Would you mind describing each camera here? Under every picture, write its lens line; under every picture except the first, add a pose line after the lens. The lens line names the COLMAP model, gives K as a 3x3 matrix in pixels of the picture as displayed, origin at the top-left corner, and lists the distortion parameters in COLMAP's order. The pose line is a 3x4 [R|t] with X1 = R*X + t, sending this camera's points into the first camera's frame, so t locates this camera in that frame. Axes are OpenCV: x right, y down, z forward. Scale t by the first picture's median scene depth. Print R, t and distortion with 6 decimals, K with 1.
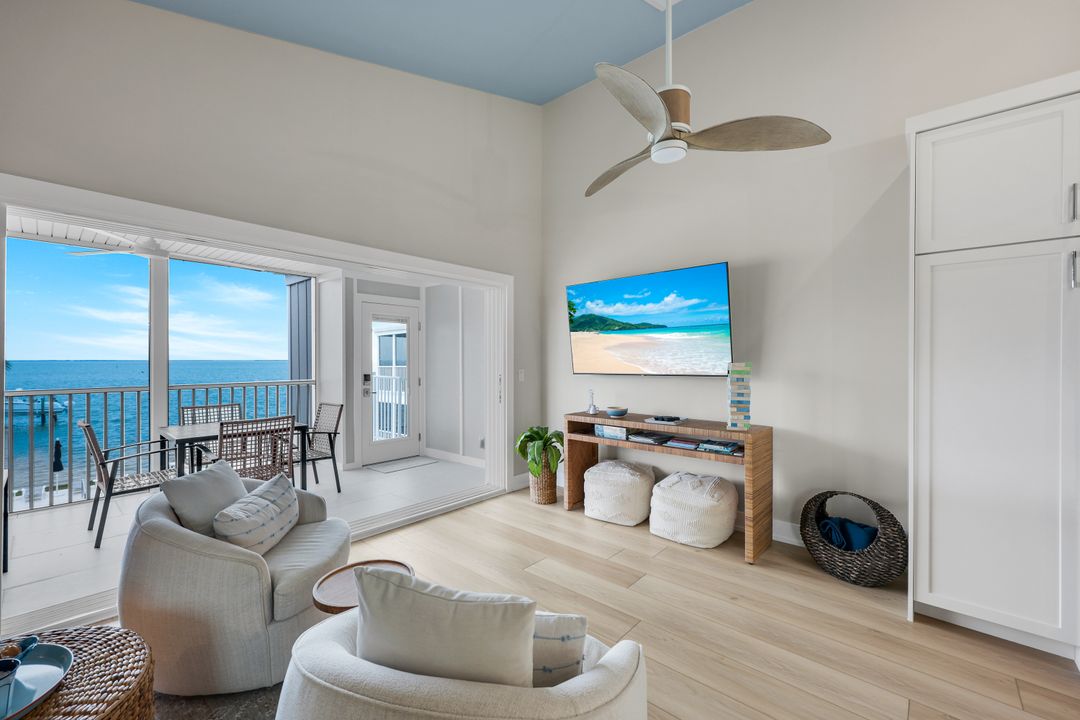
lens RADIAL K [[440.1, 0, 540.0], [0, 440.1, 360.0], [0, 0, 1]] dist [-0.001121, -0.000158]
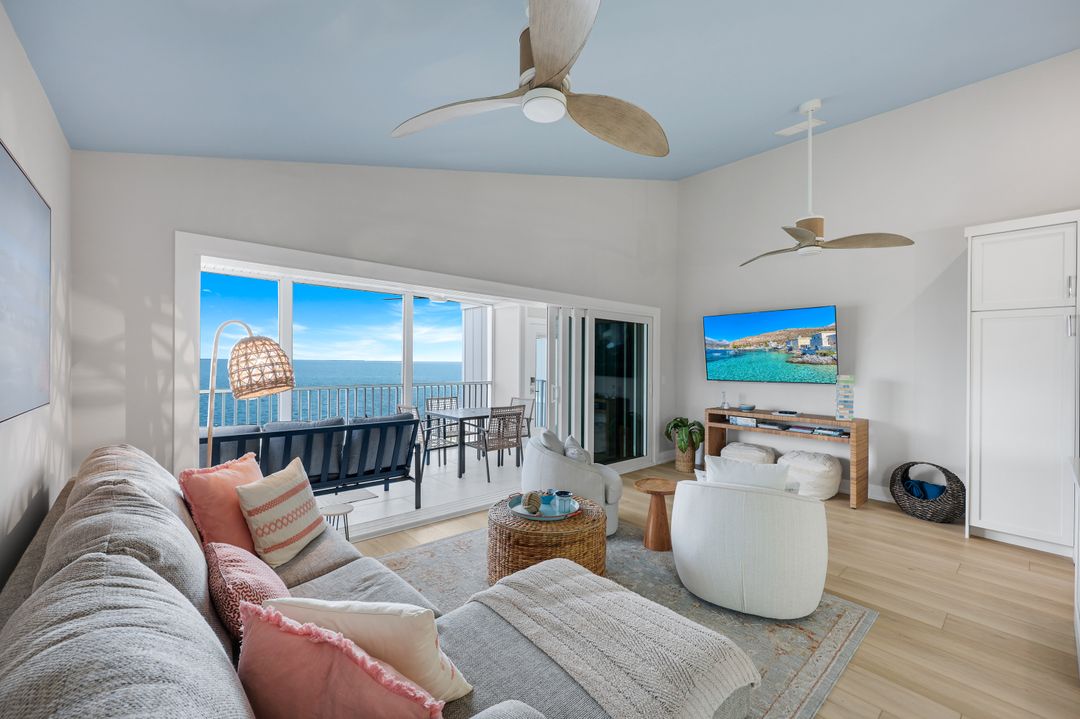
lens RADIAL K [[432.6, 0, 542.3], [0, 432.6, 356.2], [0, 0, 1]] dist [-0.001250, -0.000616]
pose [[0.993191, 0.010731, -0.115998, -0.376007], [-0.012391, 0.999831, -0.013595, -0.023998], [0.115833, 0.014940, 0.993156, -0.543549]]
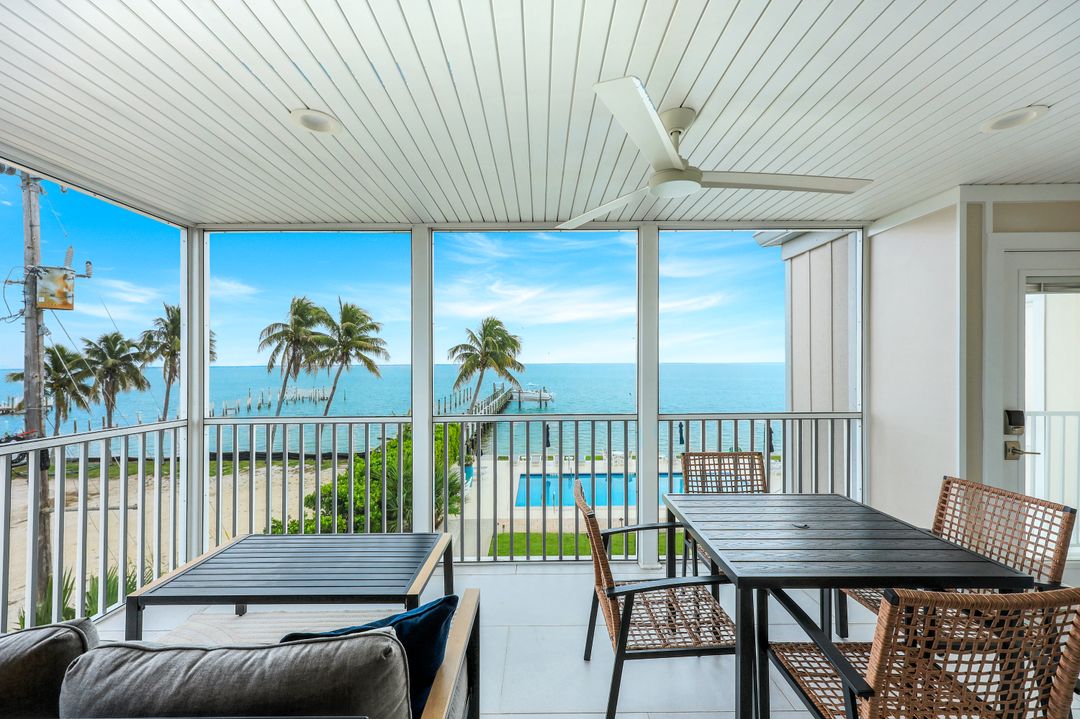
lens RADIAL K [[435.8, 0, 540.3], [0, 435.8, 361.8], [0, 0, 1]] dist [-0.001943, -0.000240]
pose [[0.666754, 0.001691, -0.745276, -0.686221], [-0.012454, 0.999883, -0.008873, -0.014151], [0.745174, 0.015198, 0.666697, 0.610491]]
